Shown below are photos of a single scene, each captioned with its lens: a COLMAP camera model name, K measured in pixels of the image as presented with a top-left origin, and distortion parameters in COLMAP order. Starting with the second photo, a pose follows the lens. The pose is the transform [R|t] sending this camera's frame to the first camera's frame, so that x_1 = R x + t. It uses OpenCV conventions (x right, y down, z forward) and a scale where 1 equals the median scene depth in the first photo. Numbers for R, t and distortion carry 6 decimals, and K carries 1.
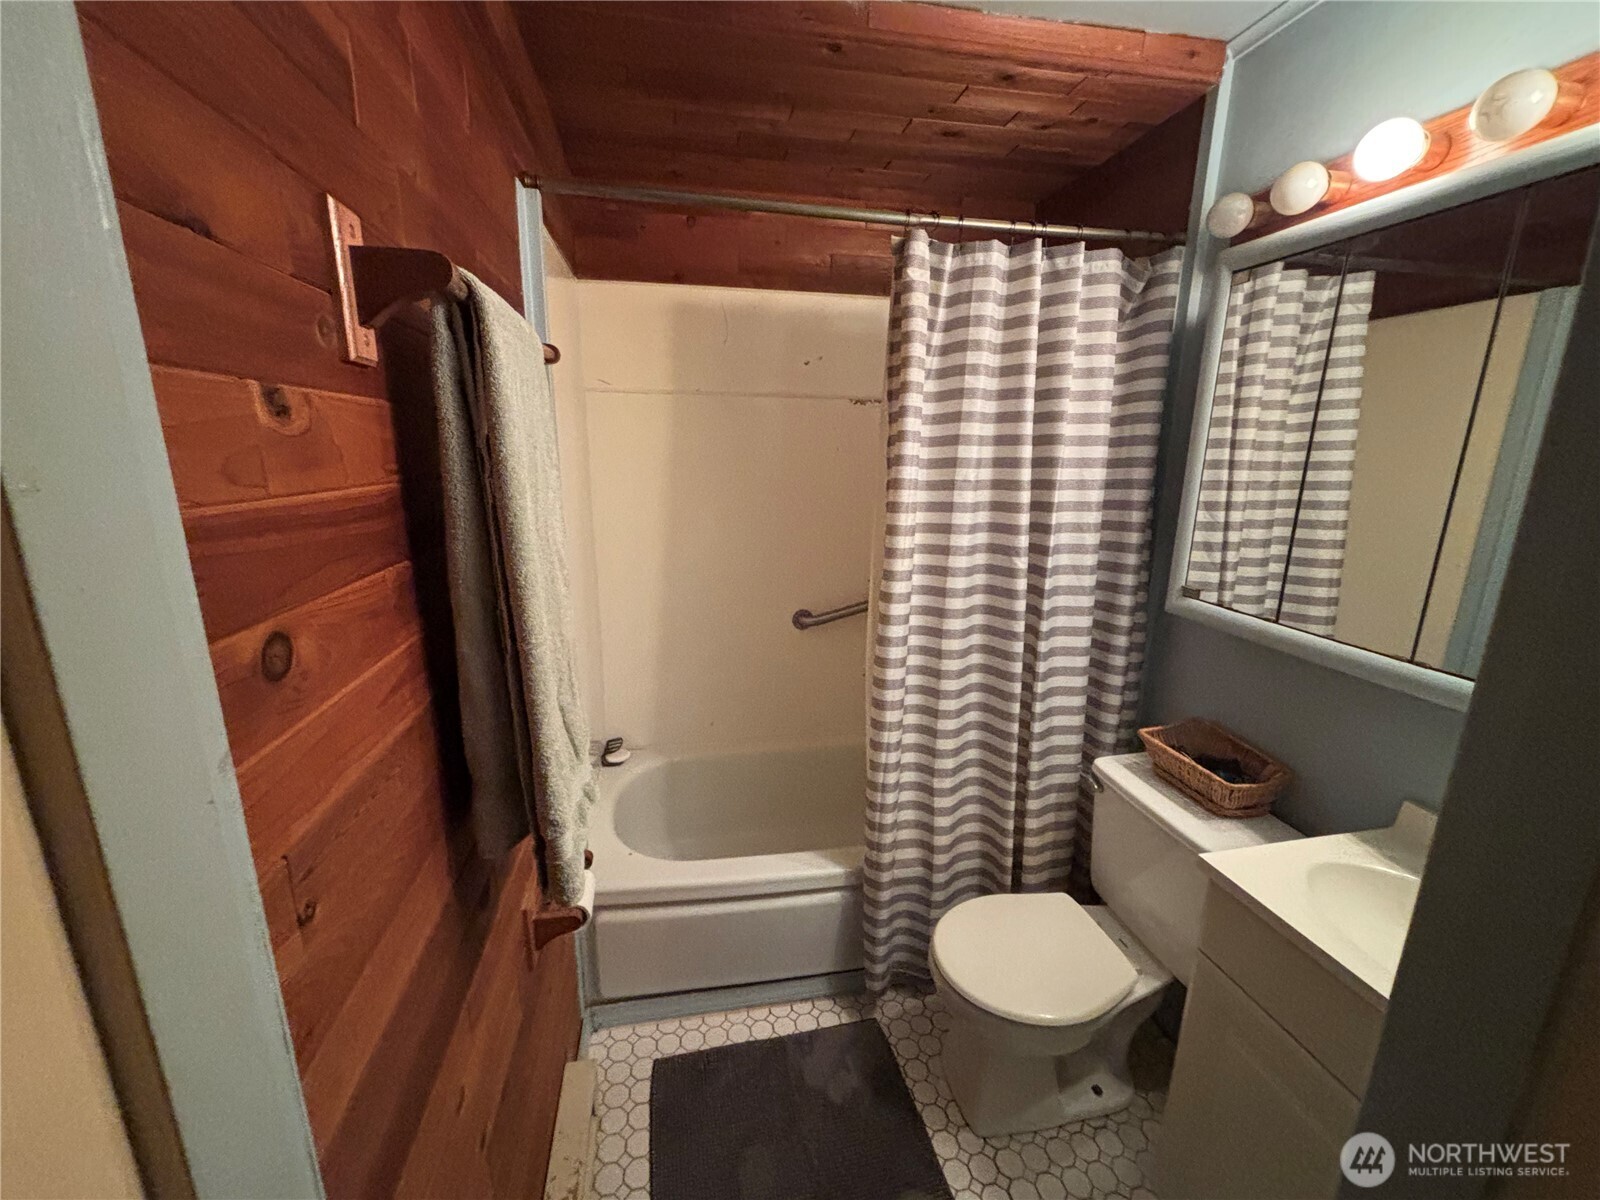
lens RADIAL K [[646.9, 0, 799.2], [0, 646.9, 595.7], [0, 0, 1]] dist [-0.007458, 0.003885]
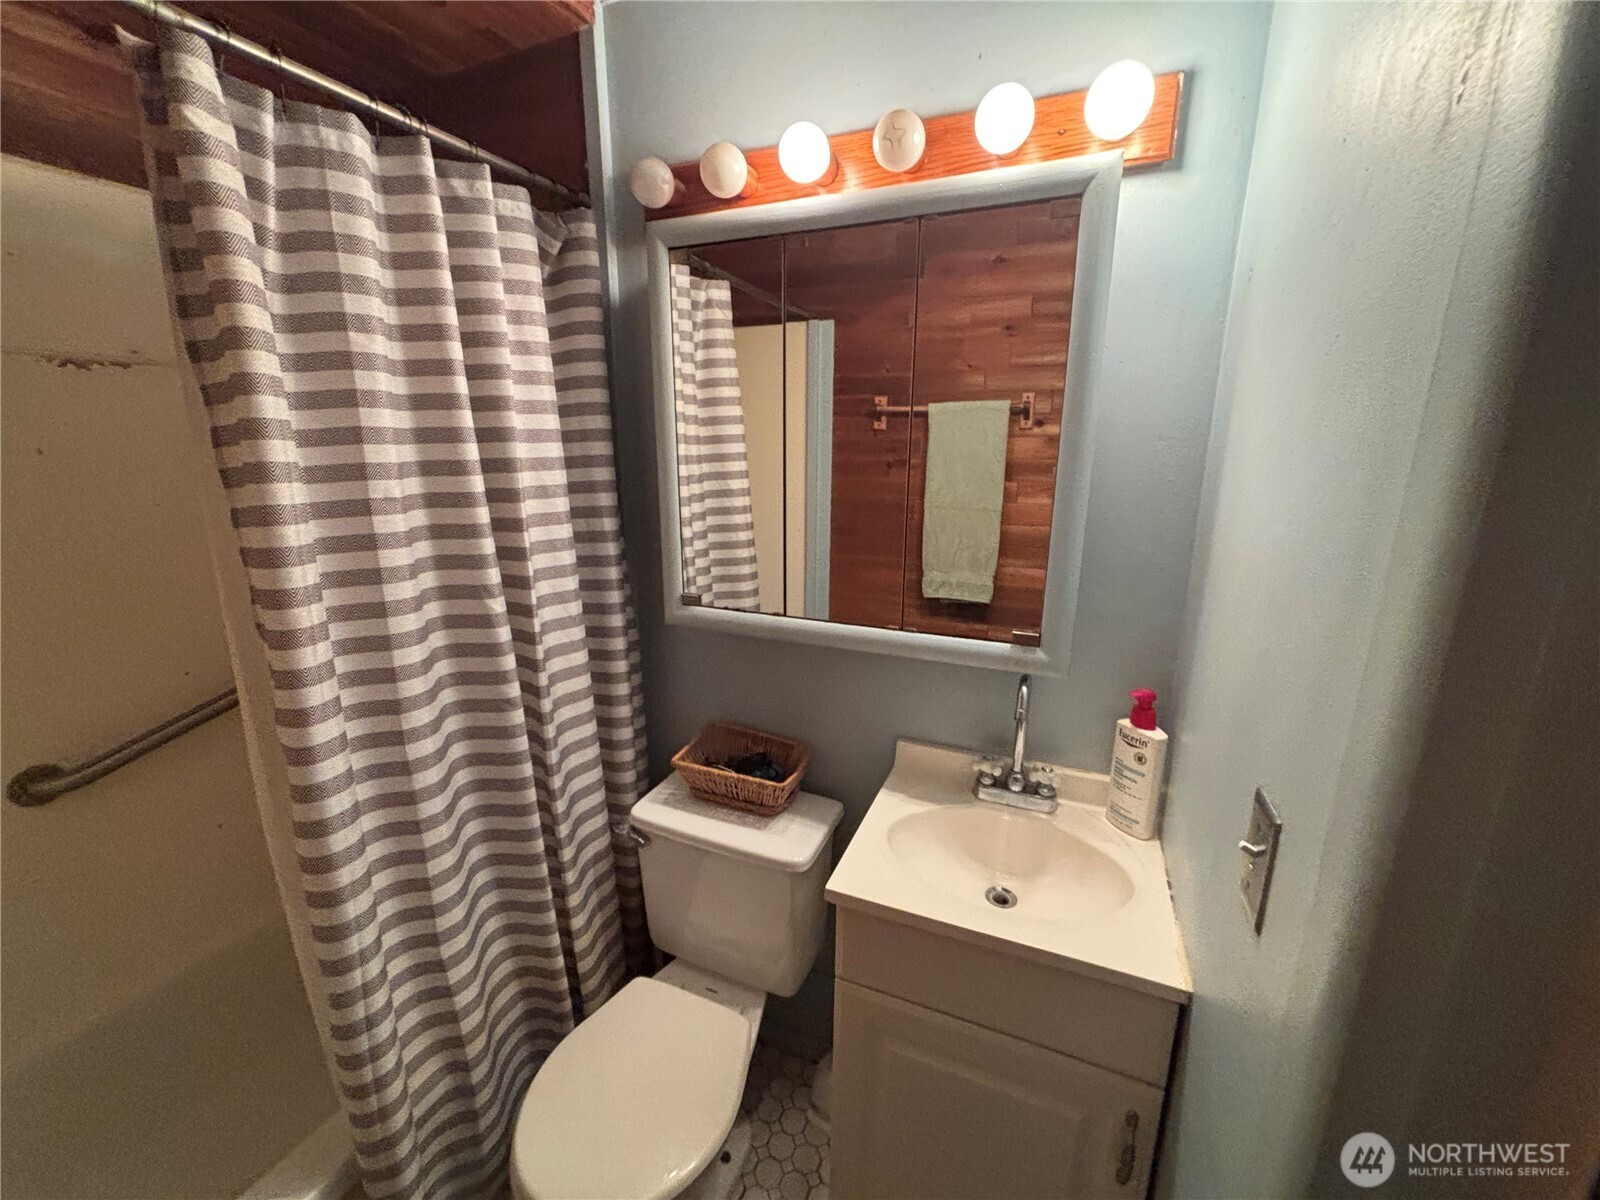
lens RADIAL K [[646.9, 0, 799.2], [0, 646.9, 595.7], [0, 0, 1]] dist [-0.007458, 0.003885]
pose [[0.575052, -0.200280, 0.793223, -0.034612], [0.190400, 0.975712, 0.108325, -0.077293], [-0.795652, 0.088737, 0.599219, 0.305782]]
